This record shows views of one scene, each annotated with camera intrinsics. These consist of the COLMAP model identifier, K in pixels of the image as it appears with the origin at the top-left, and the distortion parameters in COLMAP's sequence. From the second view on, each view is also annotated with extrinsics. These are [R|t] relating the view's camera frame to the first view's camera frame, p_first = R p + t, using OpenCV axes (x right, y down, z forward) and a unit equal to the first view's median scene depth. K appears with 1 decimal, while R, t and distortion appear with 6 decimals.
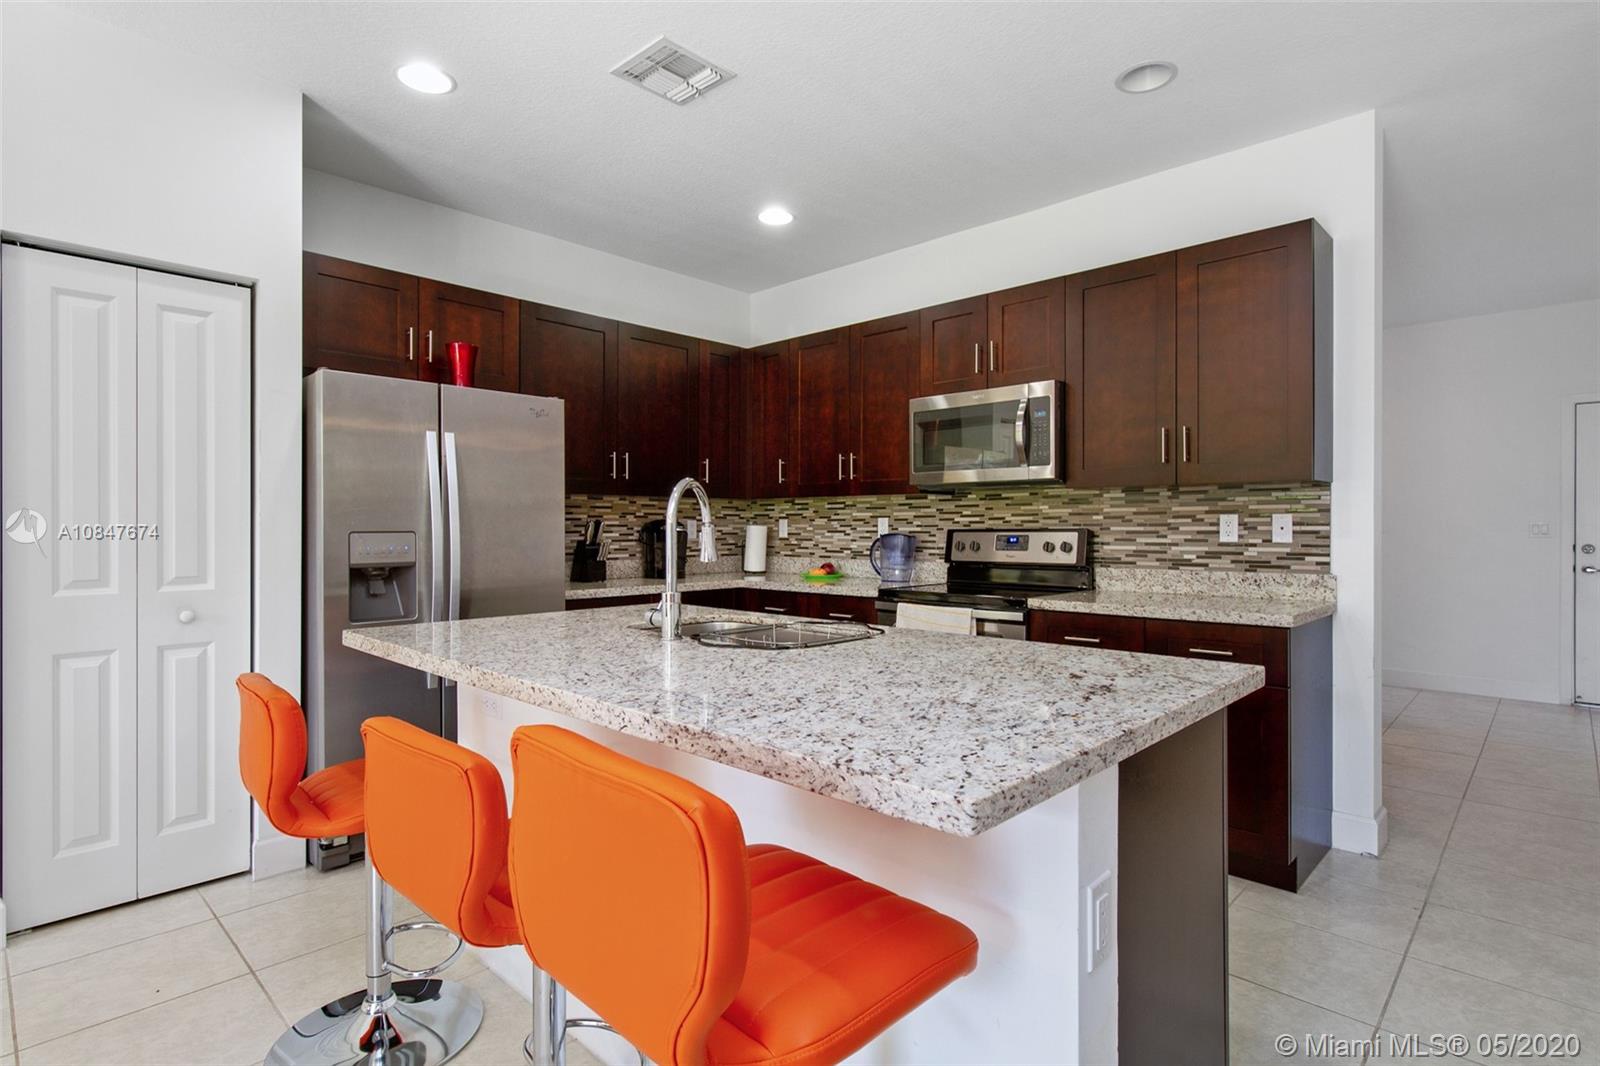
lens RADIAL K [[813.5, 0, 814.9], [0, 813.5, 533.5], [0, 0, 1]] dist [-0.003732, -0.000454]
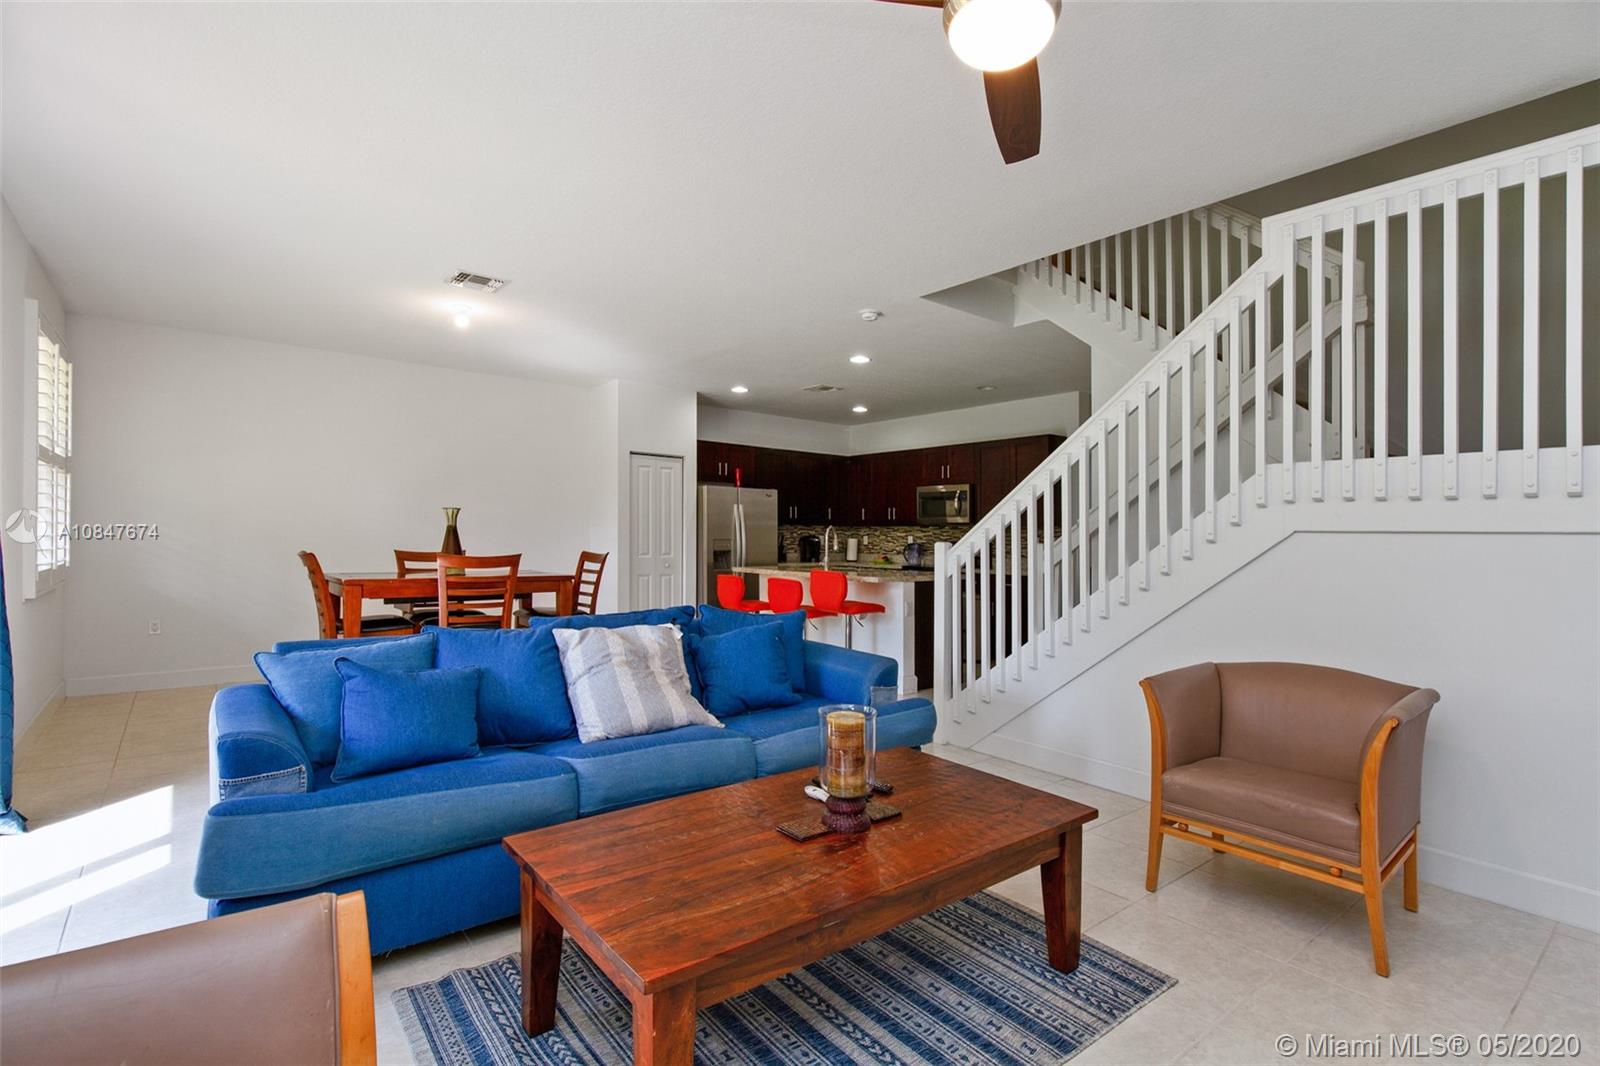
lens RADIAL K [[769.7, 0, 829.8], [0, 769.7, 531.6], [0, 0, 1]] dist [-0.004540, 0.001434]
pose [[0.993785, 0.014218, -0.110403, 0.124267], [-0.015826, 0.999781, -0.013707, 0.000241], [0.110184, 0.015369, 0.993792, -1.376623]]
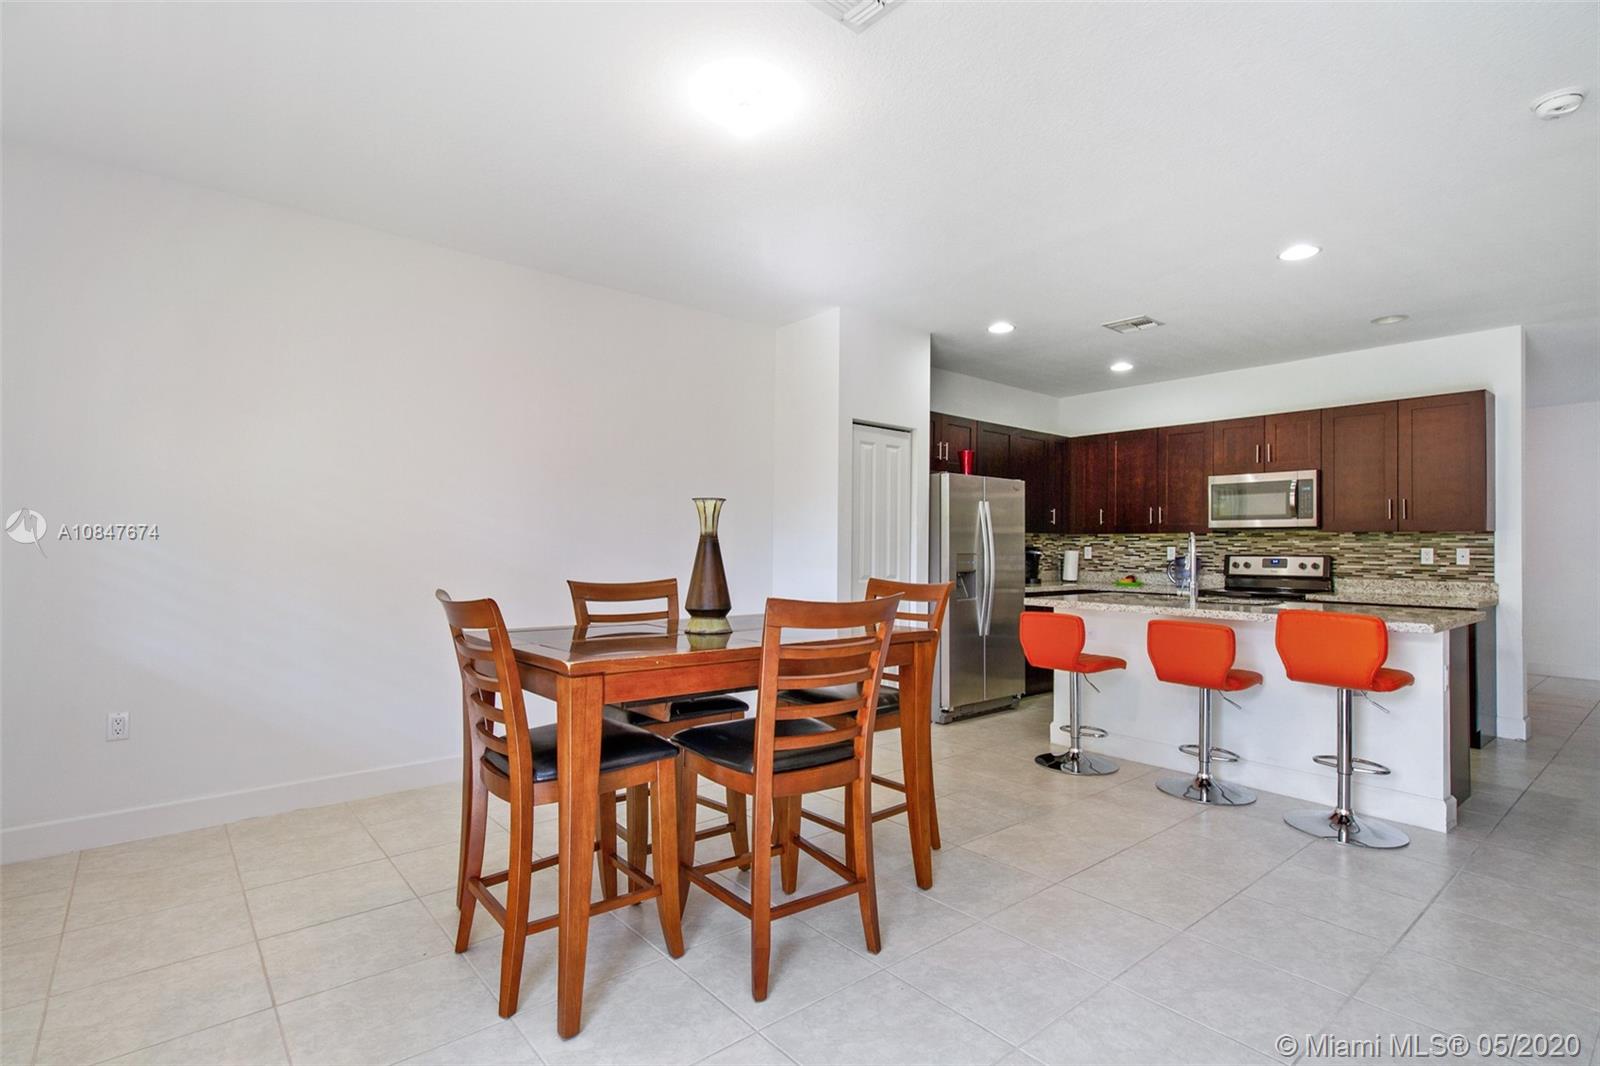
lens RADIAL K [[769.7, 0, 807.5], [0, 769.7, 538.5], [0, 0, 1]] dist [-0.004540, 0.001434]
pose [[0.993796, 0.006564, -0.111026, -0.576955], [-0.008712, 0.999784, -0.018870, -0.001482], [0.110879, 0.019720, 0.993638, -0.717463]]
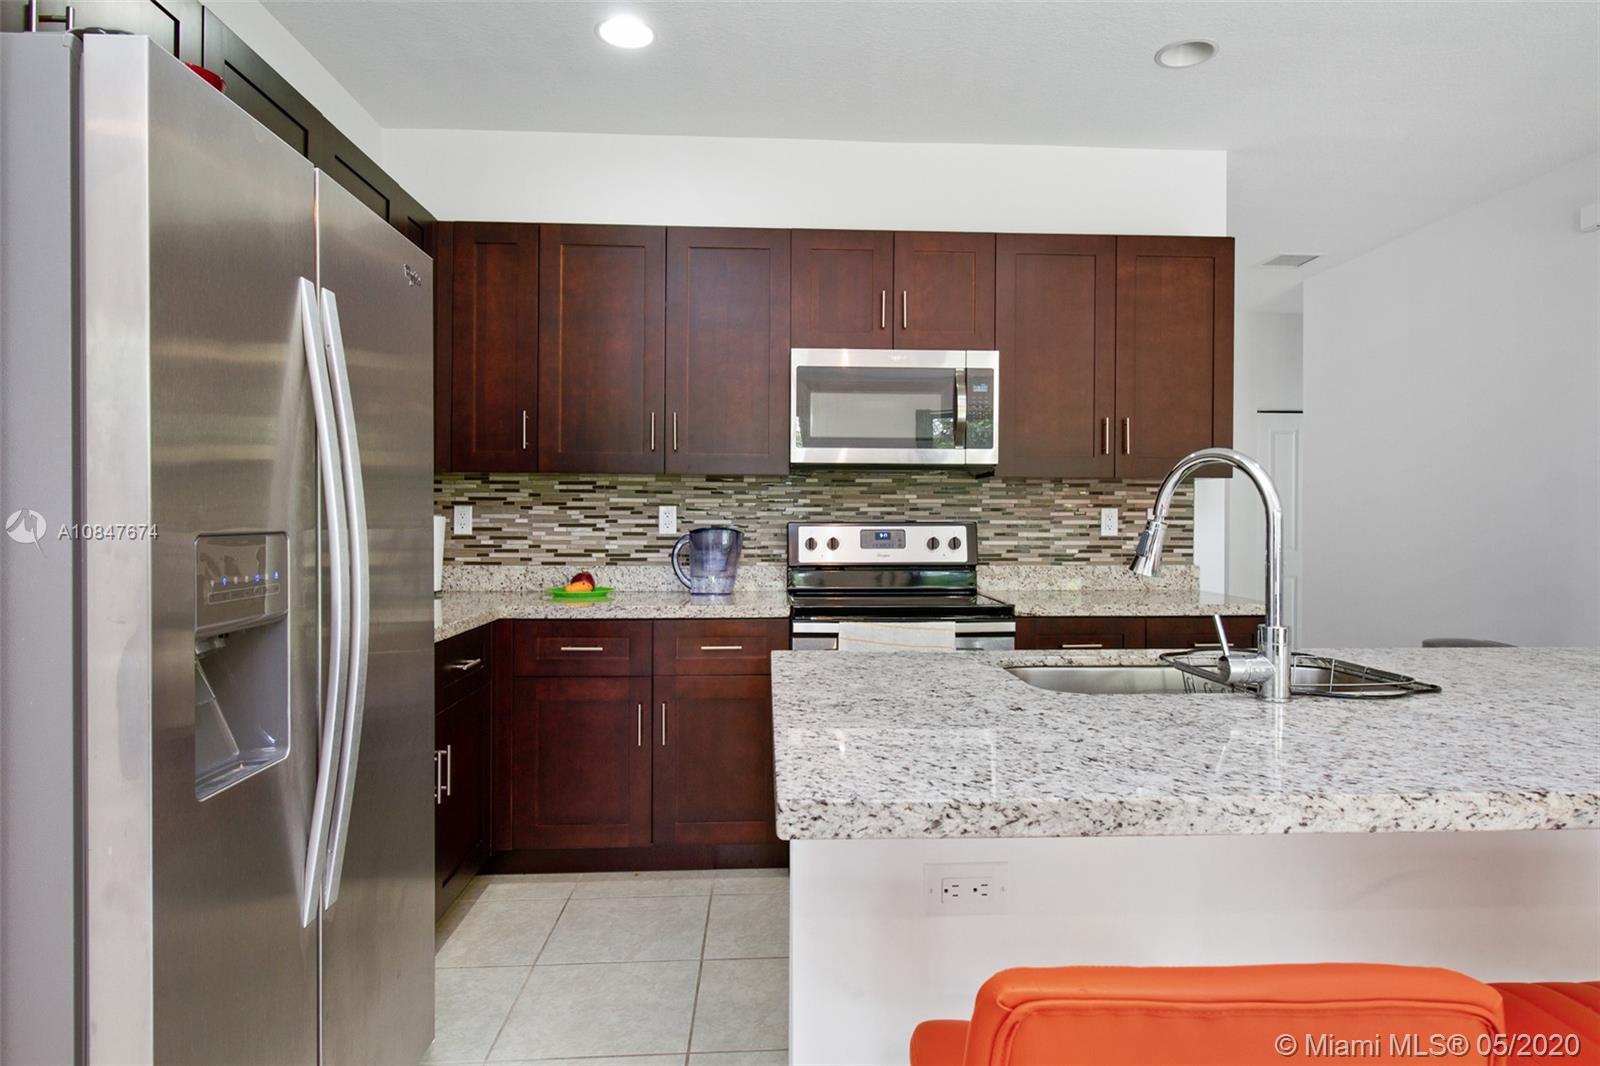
lens RADIAL K [[939.1, 0, 809.3], [0, 939.1, 519.3], [0, 0, 1]] dist [0.001264, 0.000100]
pose [[0.684881, 0.003879, 0.728644, -0.548293], [0.001427, 0.999977, -0.006665, -0.002443], [-0.728653, 0.005605, 0.684860, 0.441458]]
